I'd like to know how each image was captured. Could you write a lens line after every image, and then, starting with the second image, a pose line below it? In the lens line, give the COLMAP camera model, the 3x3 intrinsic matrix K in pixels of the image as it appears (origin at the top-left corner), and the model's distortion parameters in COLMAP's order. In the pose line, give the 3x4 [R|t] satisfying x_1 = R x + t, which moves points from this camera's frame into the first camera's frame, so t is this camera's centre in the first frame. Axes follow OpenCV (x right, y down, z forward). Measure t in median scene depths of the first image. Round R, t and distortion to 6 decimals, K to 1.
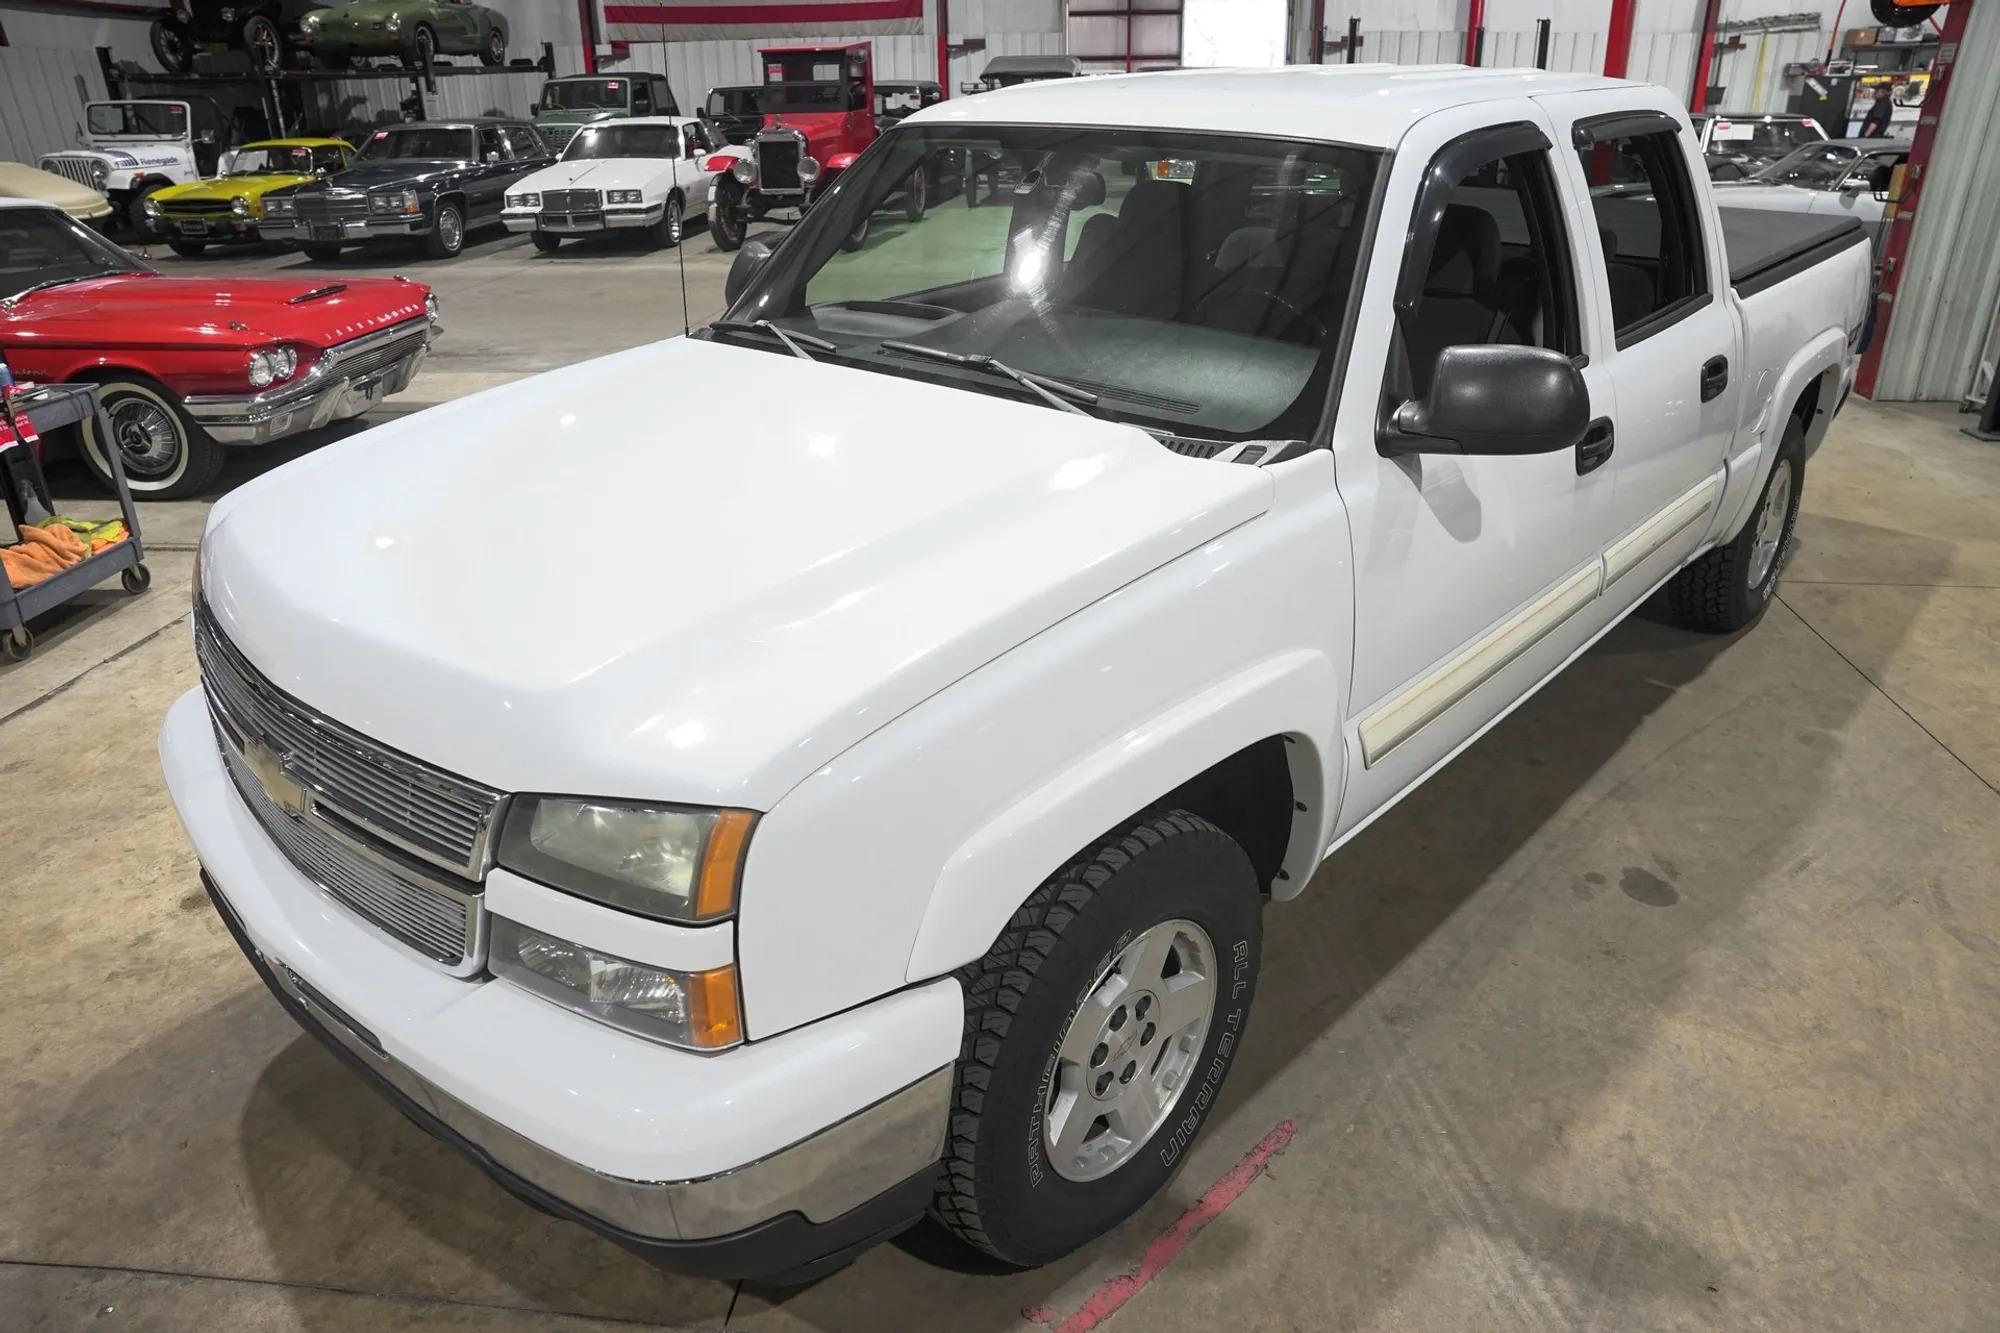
lens RADIAL K [[1375.2, 0, 1013.8], [0, 1375.2, 667.2], [0, 0, 1]] dist [-0.145832, 0.115963]
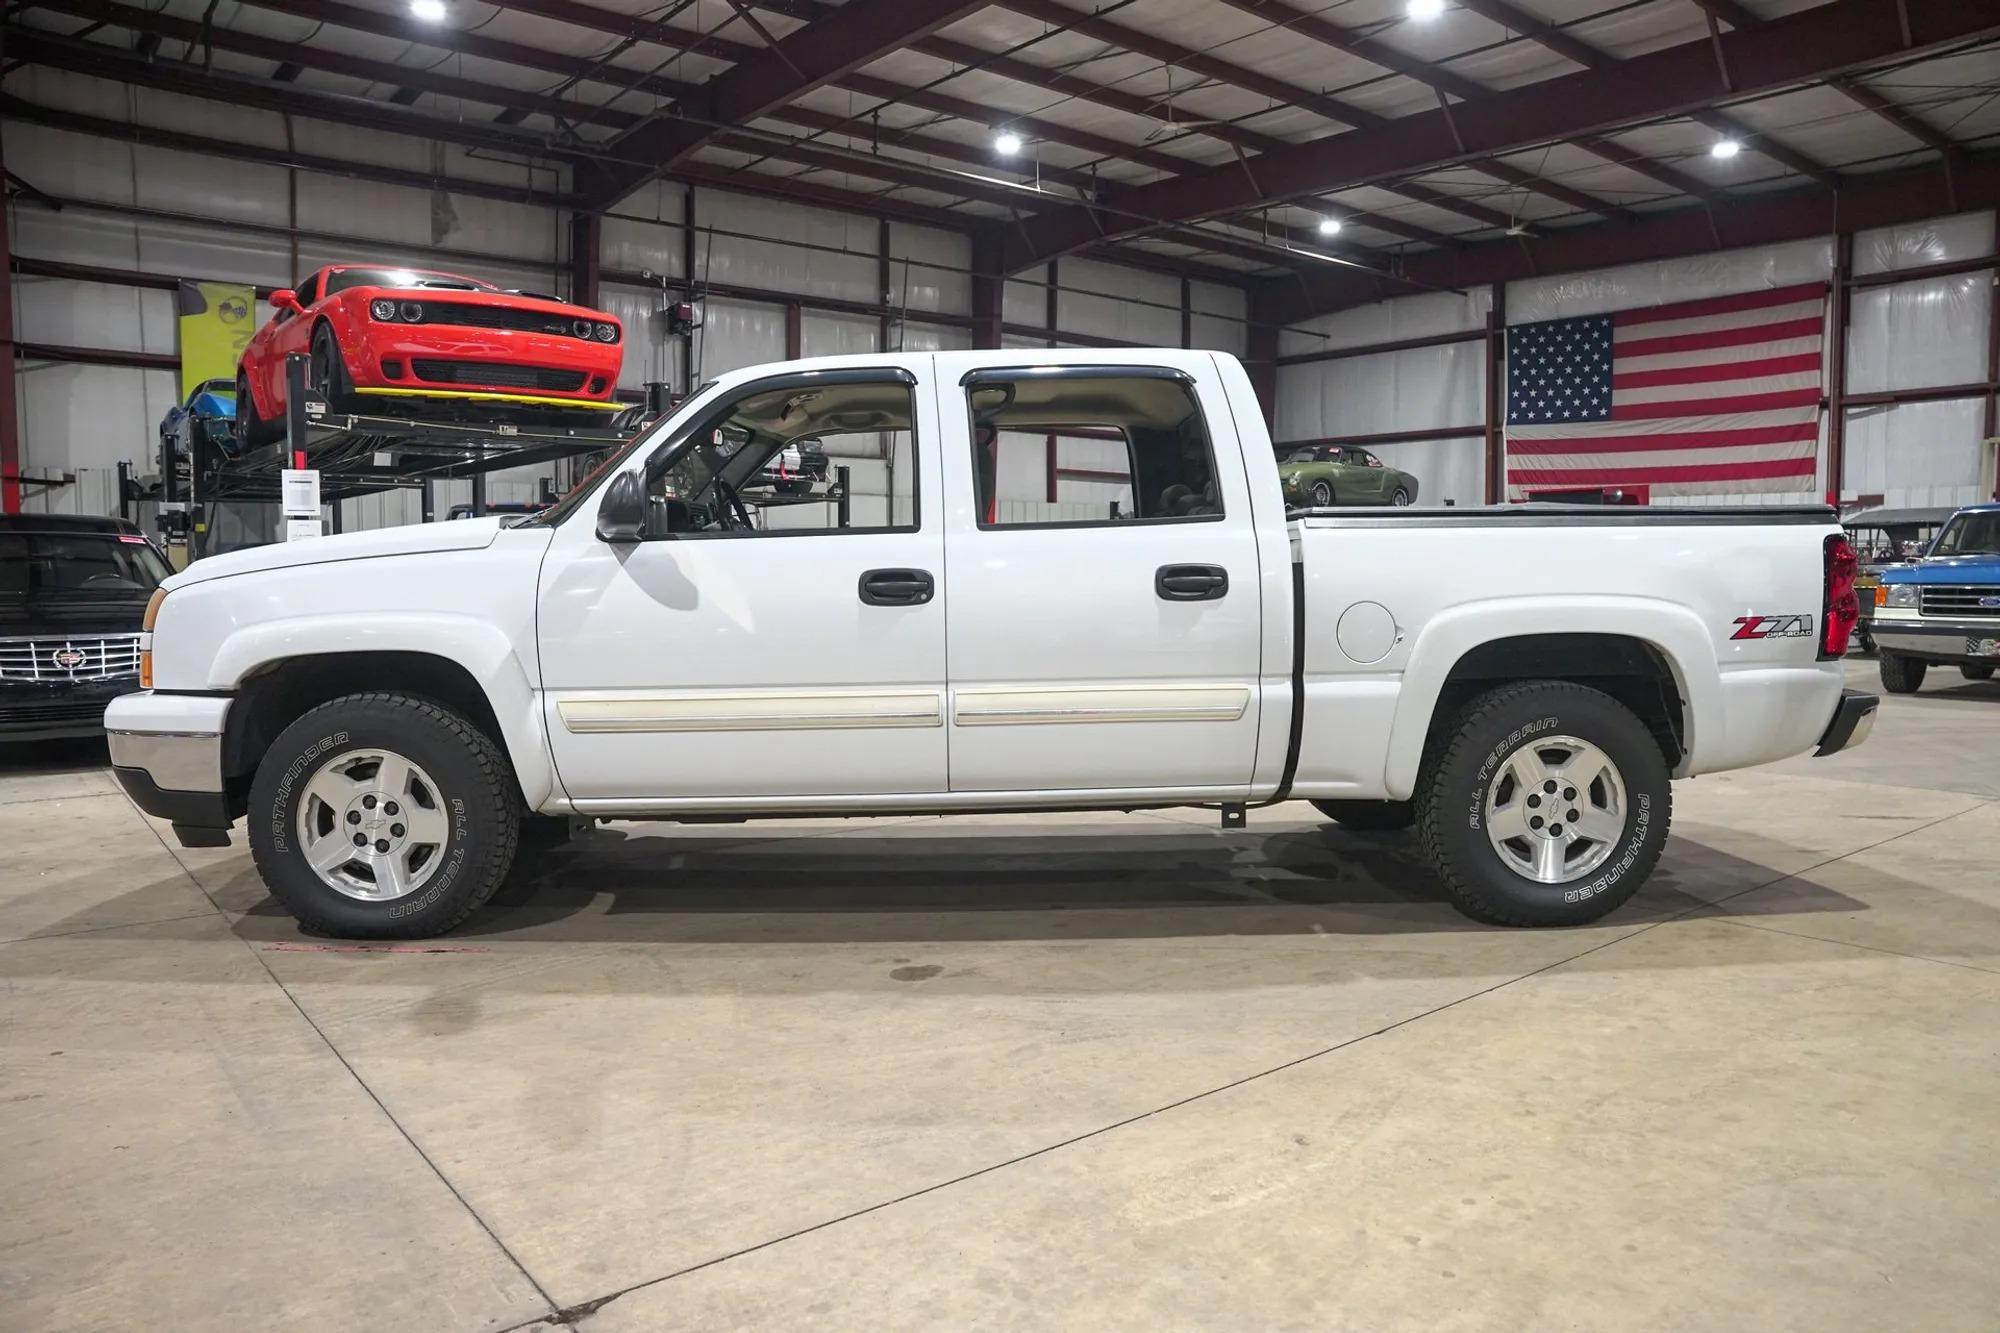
lens RADIAL K [[1368.2, 0, 1008.4], [0, 1368.2, 668.9], [0, 0, 1]] dist [-0.144454, 0.113801]
pose [[0.708122, 0.060763, -0.703471, 1.280448], [-0.292999, 0.931752, -0.214454, 0.143416], [0.642429, 0.357976, 0.677597, 0.168209]]
